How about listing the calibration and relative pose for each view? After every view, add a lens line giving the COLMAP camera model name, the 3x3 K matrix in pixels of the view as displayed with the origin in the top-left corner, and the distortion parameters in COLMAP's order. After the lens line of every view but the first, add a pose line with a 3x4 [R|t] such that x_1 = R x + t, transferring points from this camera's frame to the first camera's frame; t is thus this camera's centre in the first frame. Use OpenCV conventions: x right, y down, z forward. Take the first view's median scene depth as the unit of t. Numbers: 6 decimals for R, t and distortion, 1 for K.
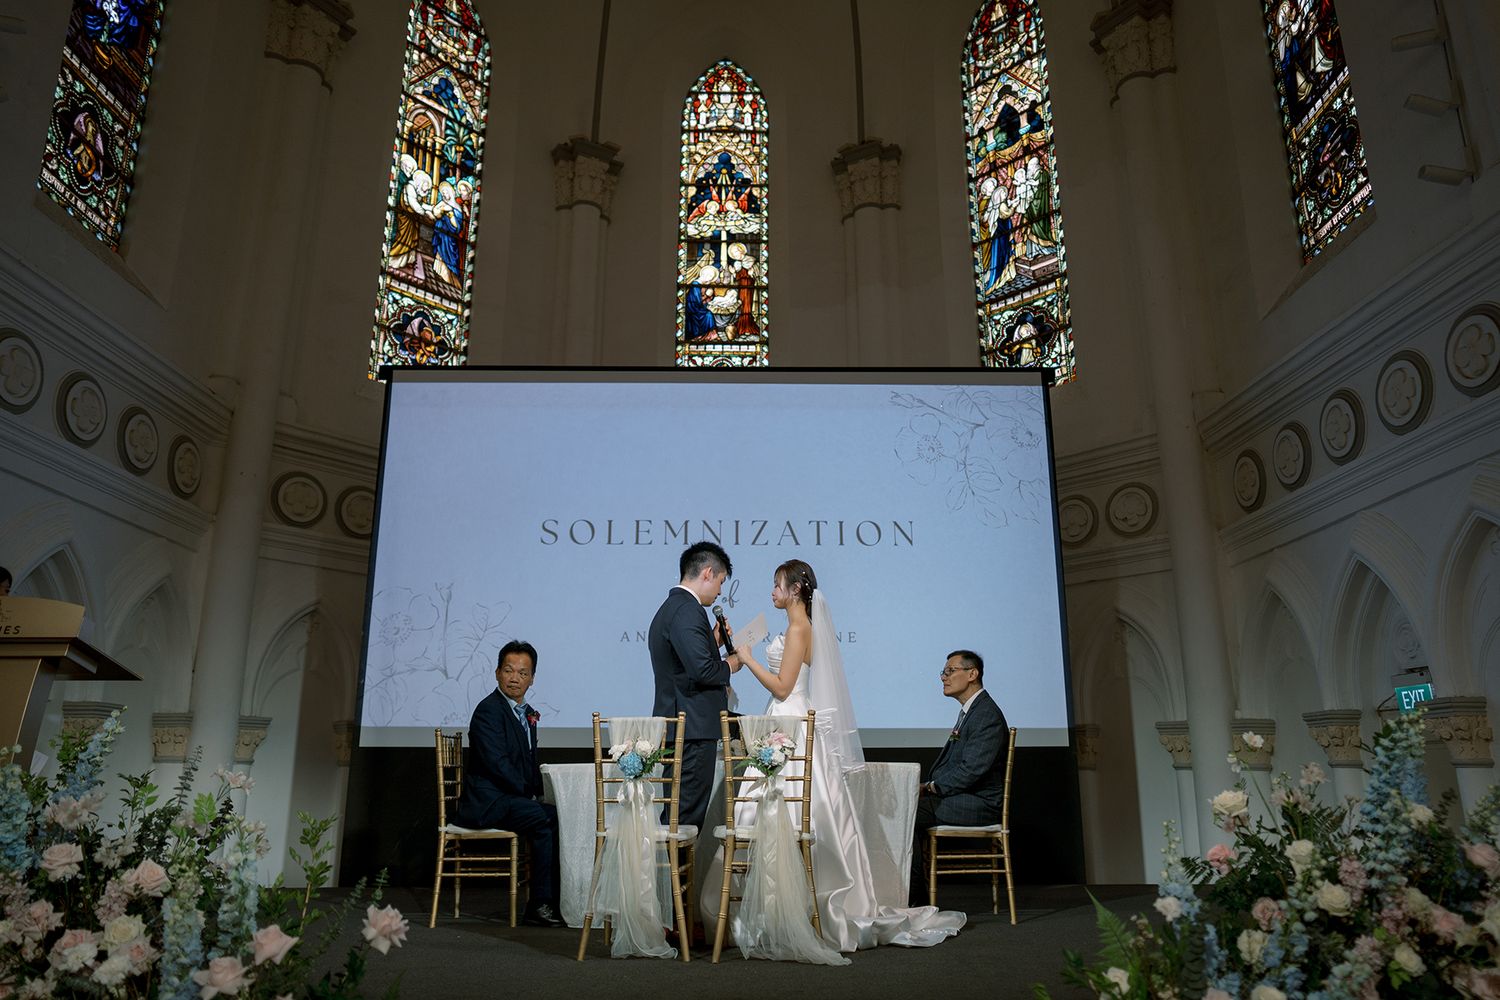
lens RADIAL K [[1113.2, 0, 750.3], [0, 1113.2, 474.7], [0, 0, 1]] dist [-0.023504, 0.001779]
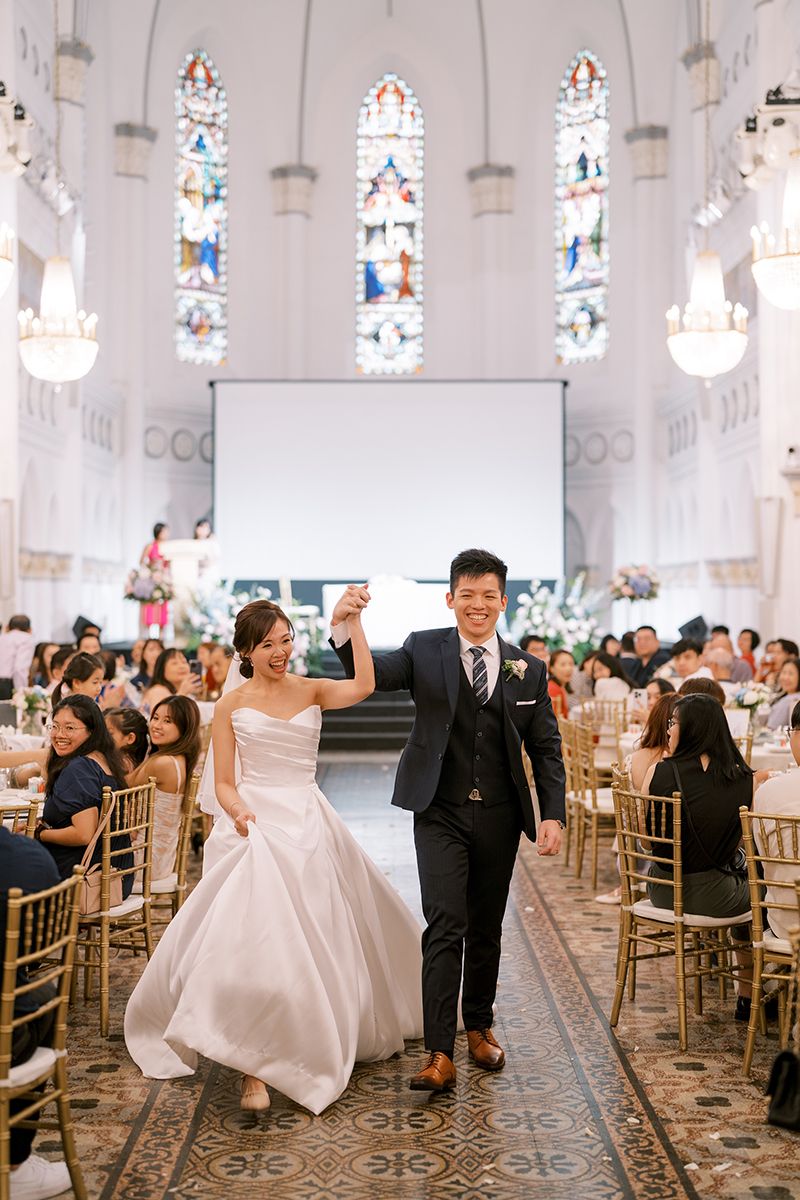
lens RADIAL K [[1702.2, 0, 400.0], [0, 1702.2, 600.0], [0, 0, 1]] dist [-0.176031, 0.932491]
pose [[0.999862, 0.001392, -0.016578, 0.027399], [0.003084, 0.963701, 0.266966, -0.359028], [0.016348, -0.266980, 0.963563, -1.320096]]
